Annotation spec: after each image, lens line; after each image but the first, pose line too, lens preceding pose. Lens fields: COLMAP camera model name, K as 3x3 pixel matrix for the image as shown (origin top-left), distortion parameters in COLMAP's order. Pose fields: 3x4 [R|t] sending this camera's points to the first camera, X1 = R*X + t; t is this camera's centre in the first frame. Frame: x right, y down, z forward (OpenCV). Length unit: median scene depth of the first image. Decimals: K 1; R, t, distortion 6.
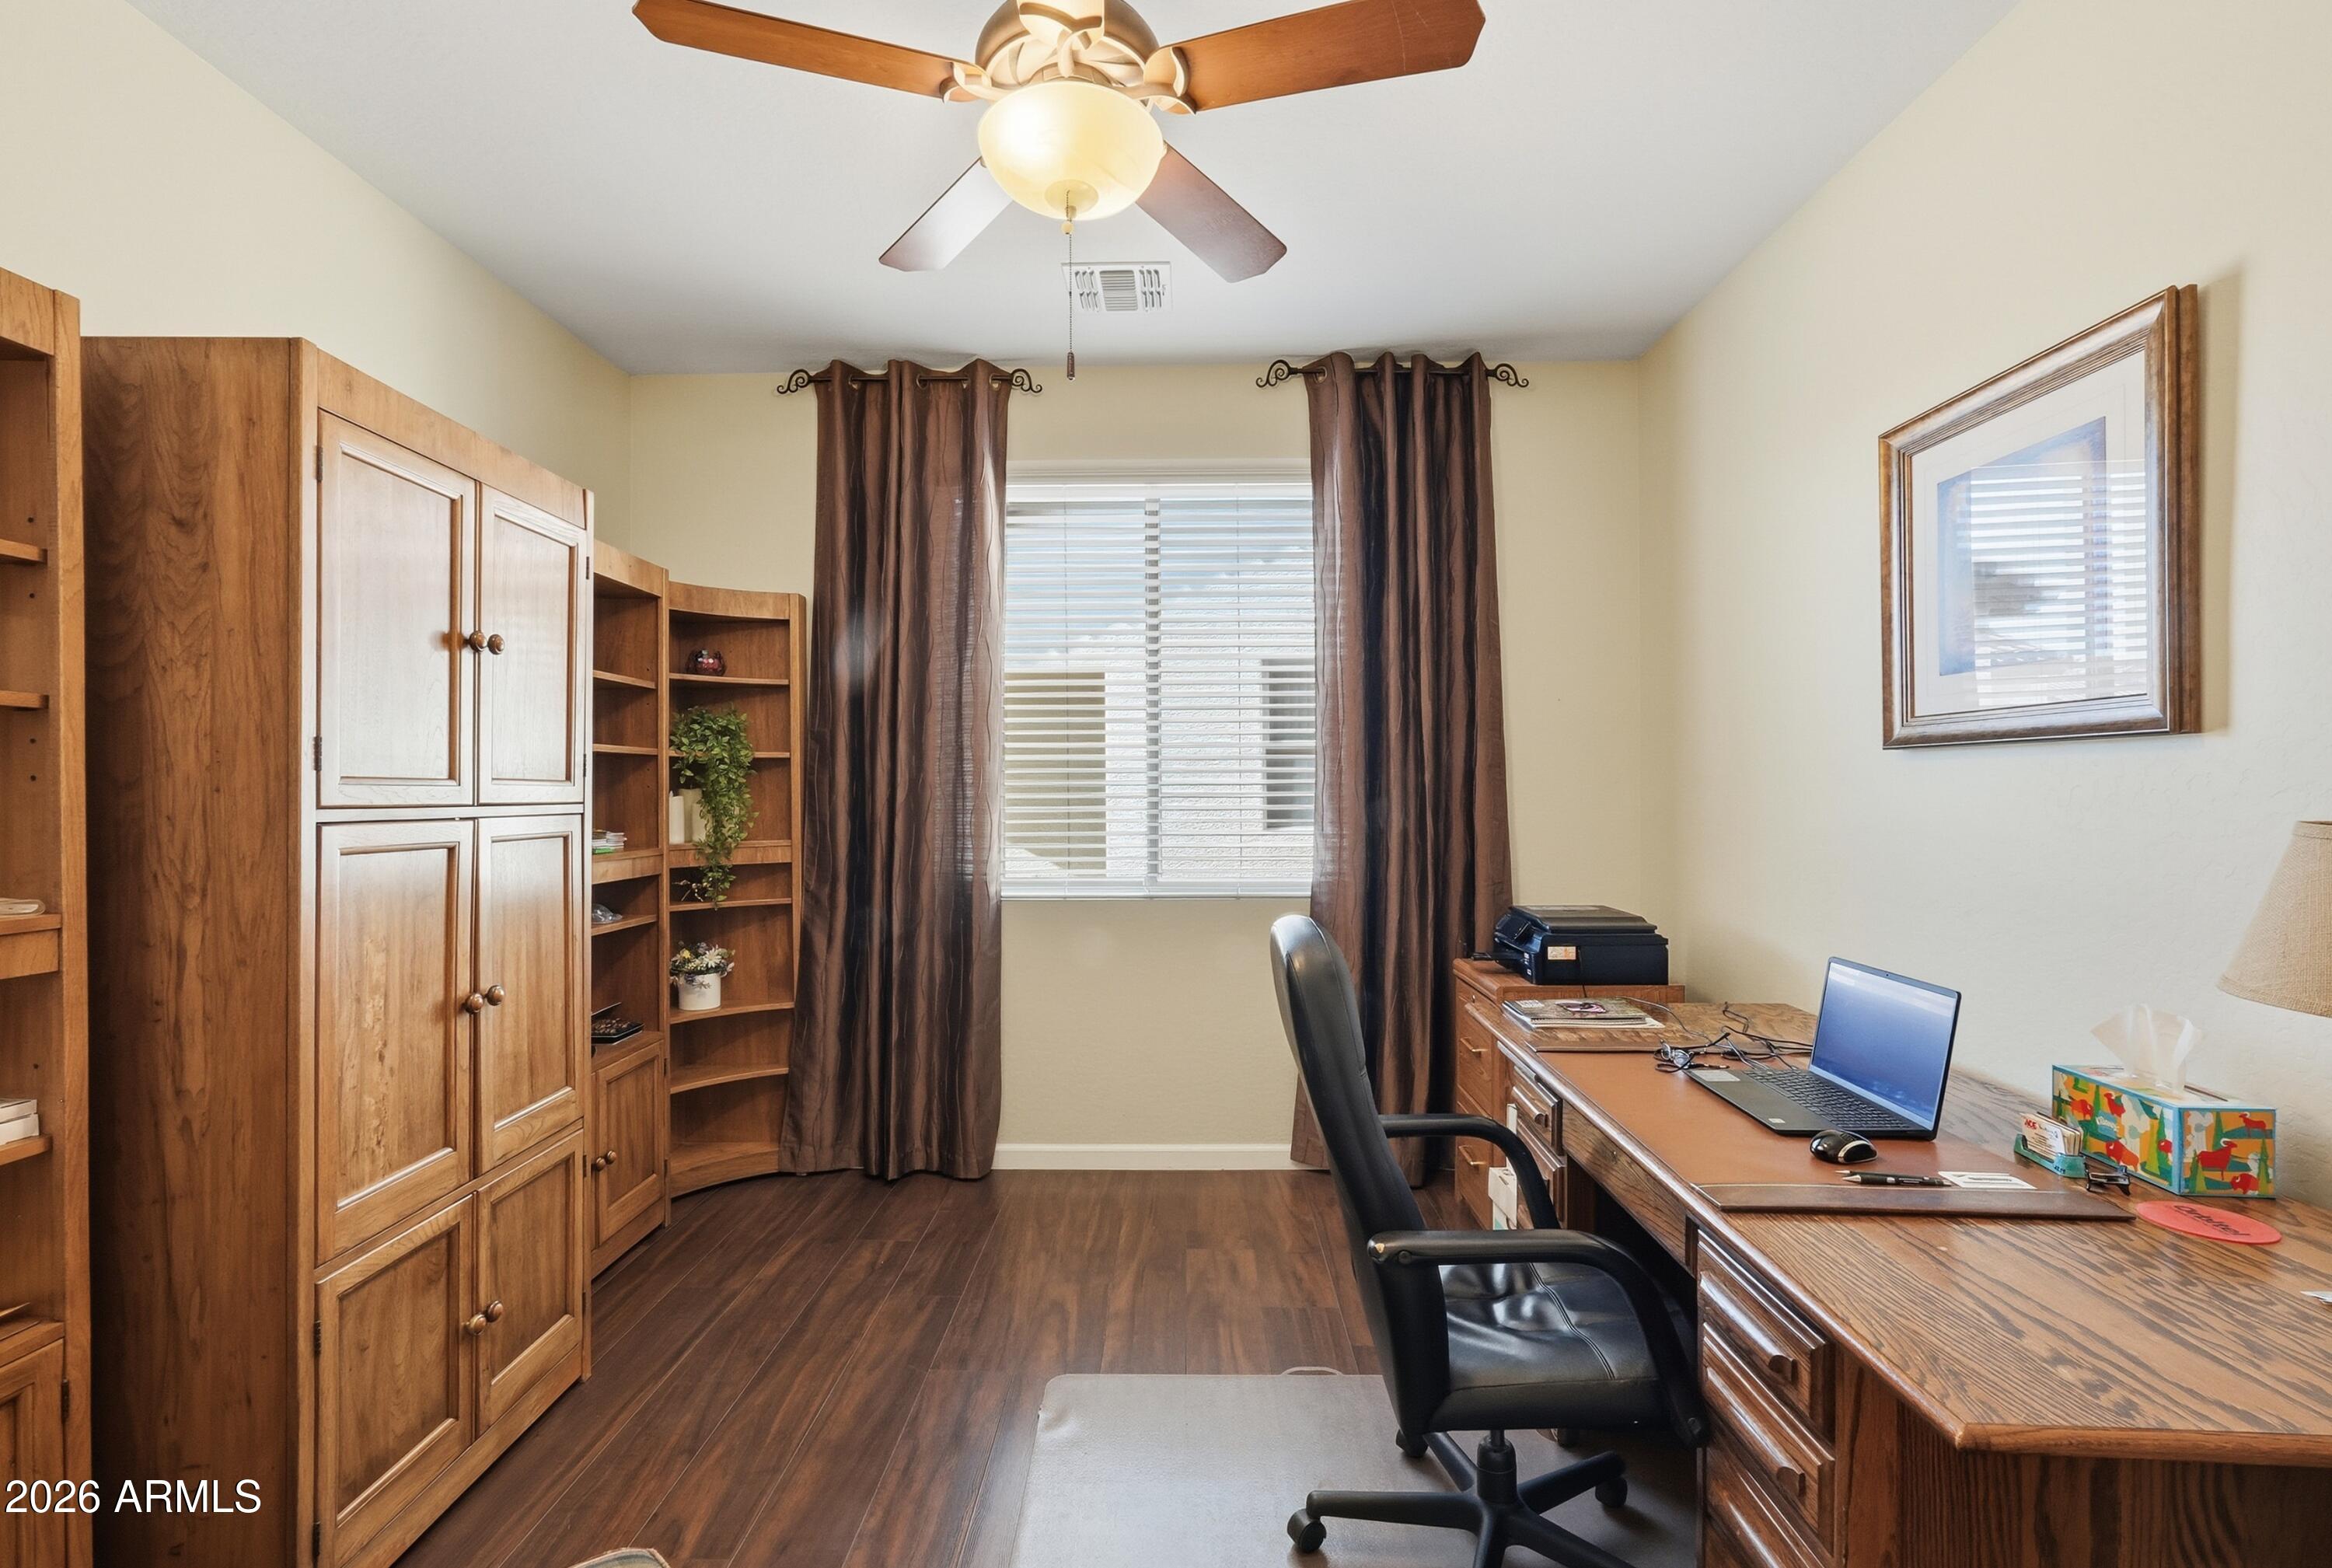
lens RADIAL K [[1061.3, 0, 1162.6], [0, 1061.3, 783.8], [0, 0, 1]] dist [-0.009572, 0.004023]
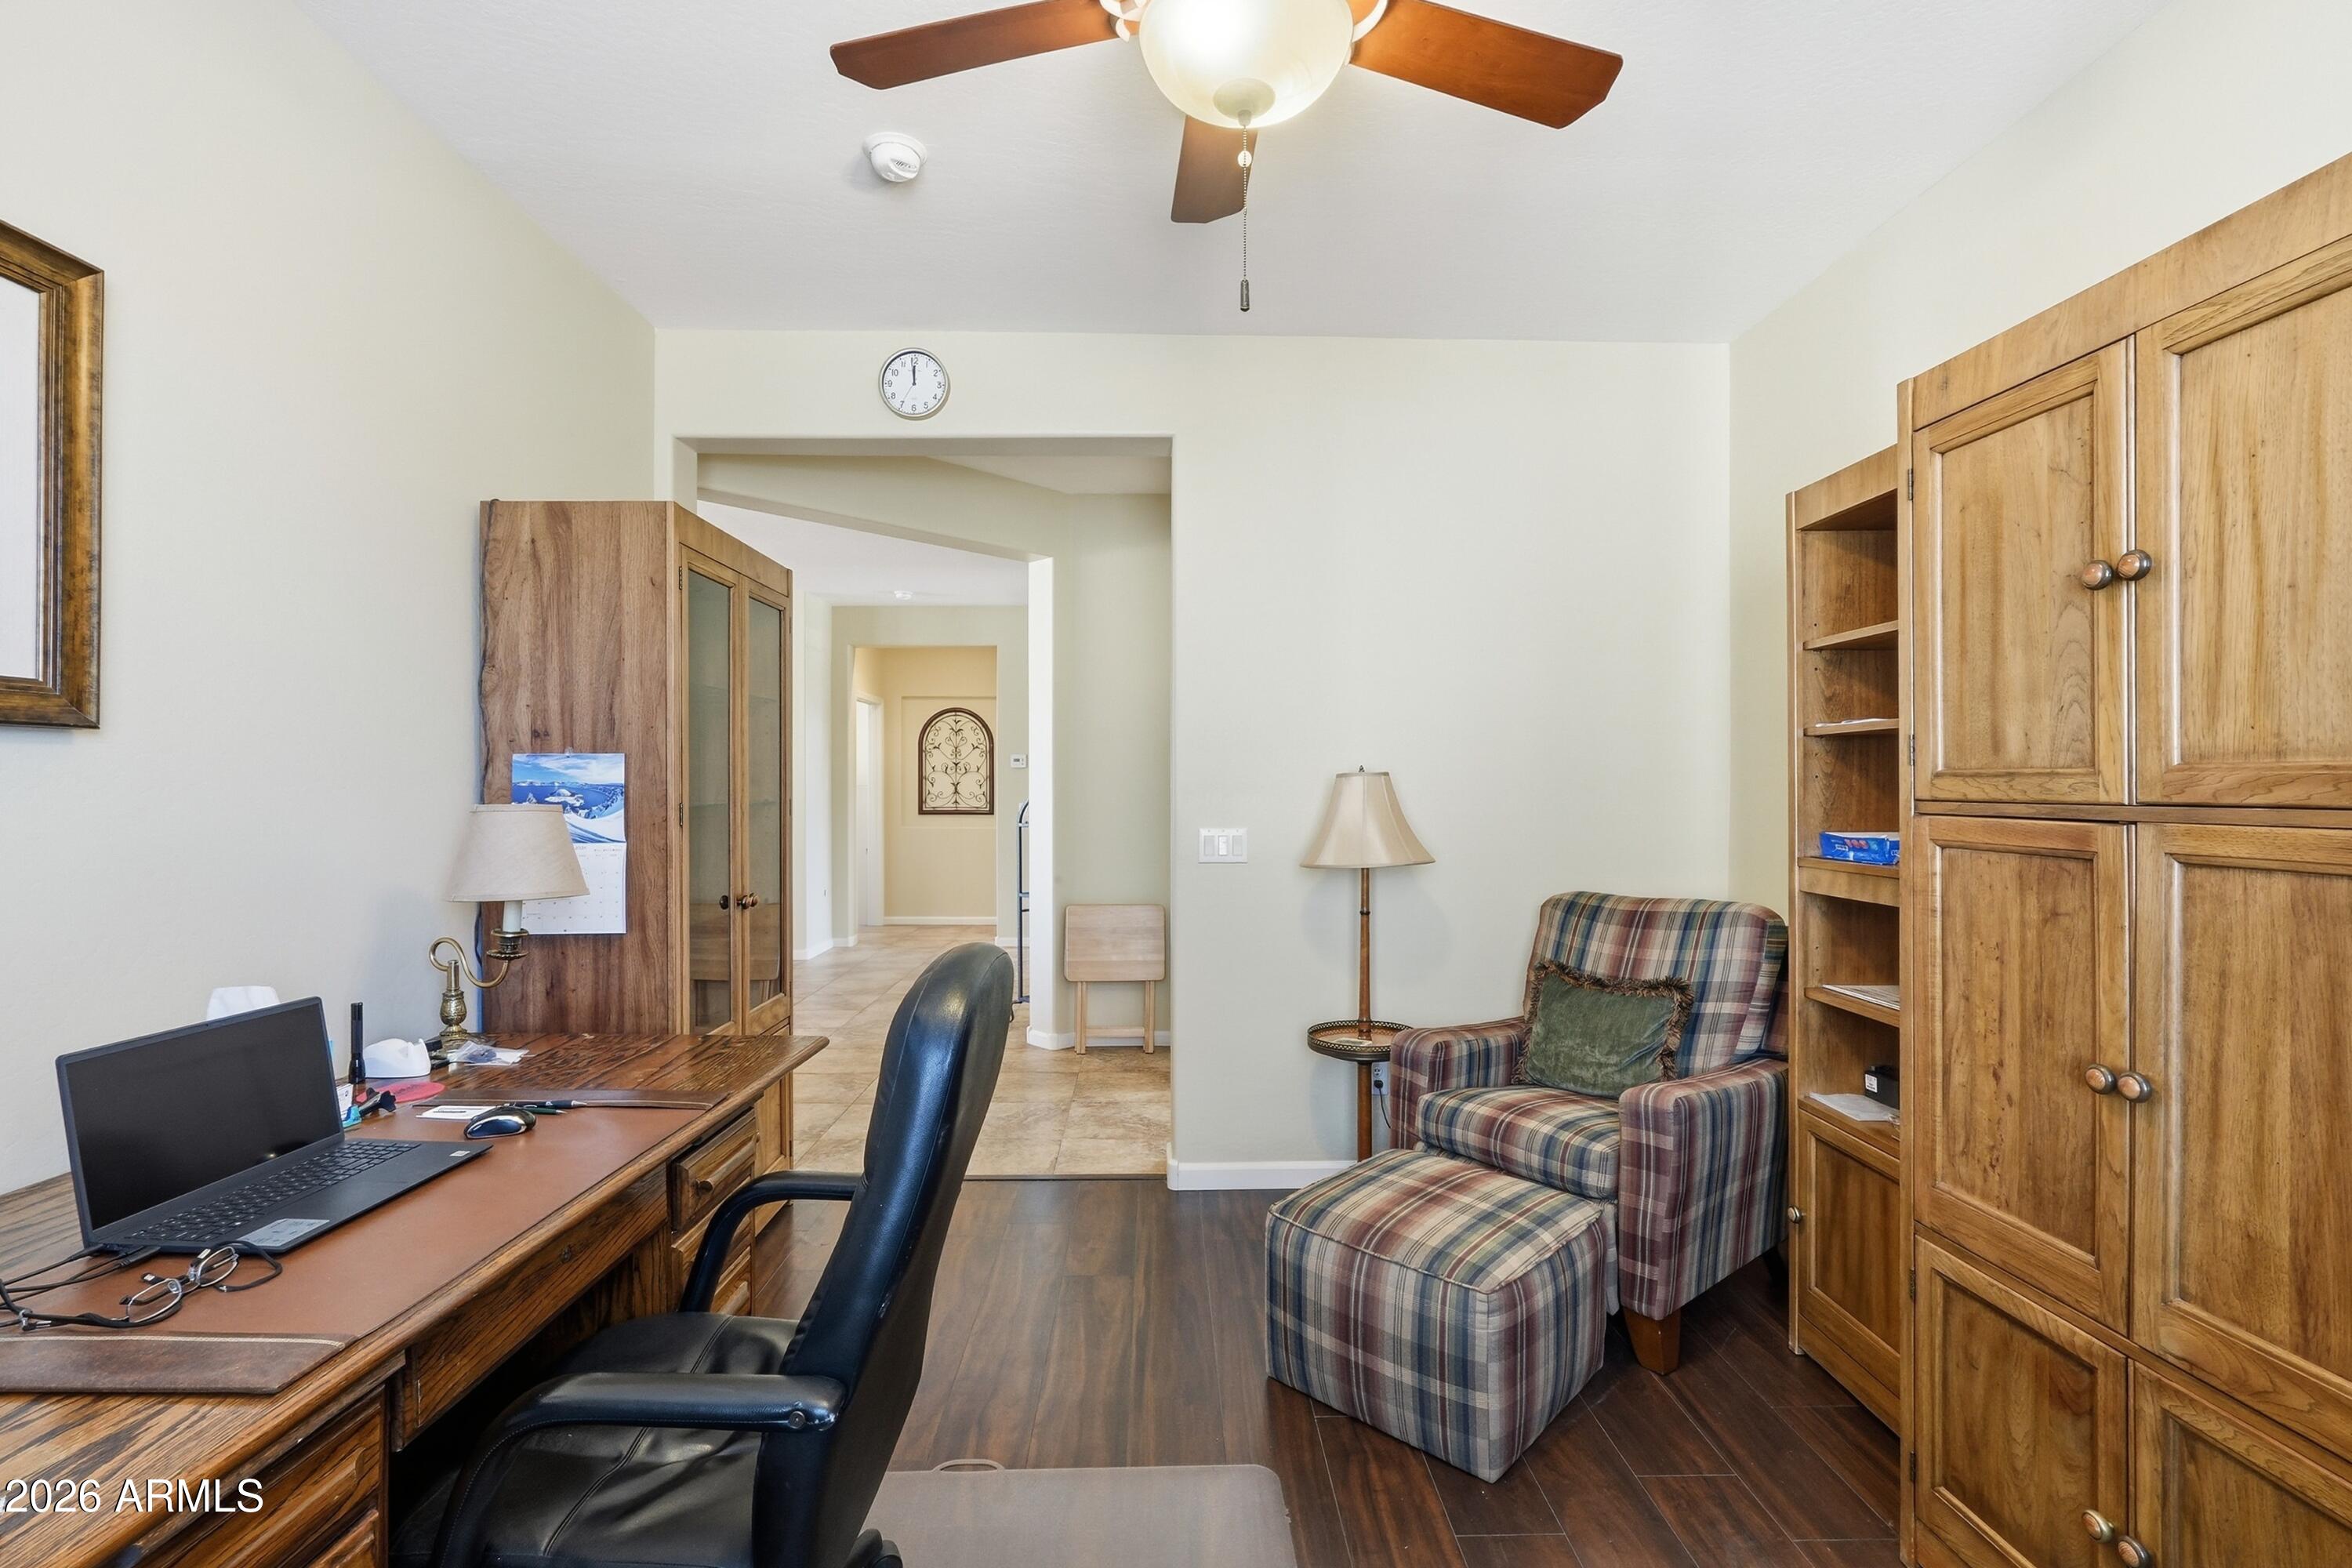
lens RADIAL K [[1070.3, 0, 1174.5], [0, 1070.3, 786.6], [0, 0, 1]] dist [-0.009572, 0.004023]
pose [[-0.999088, 0.002397, -0.042642, 0.009661], [0.002587, 0.999987, -0.004378, 0.010915], [0.042631, -0.004484, -0.999081, 1.863642]]
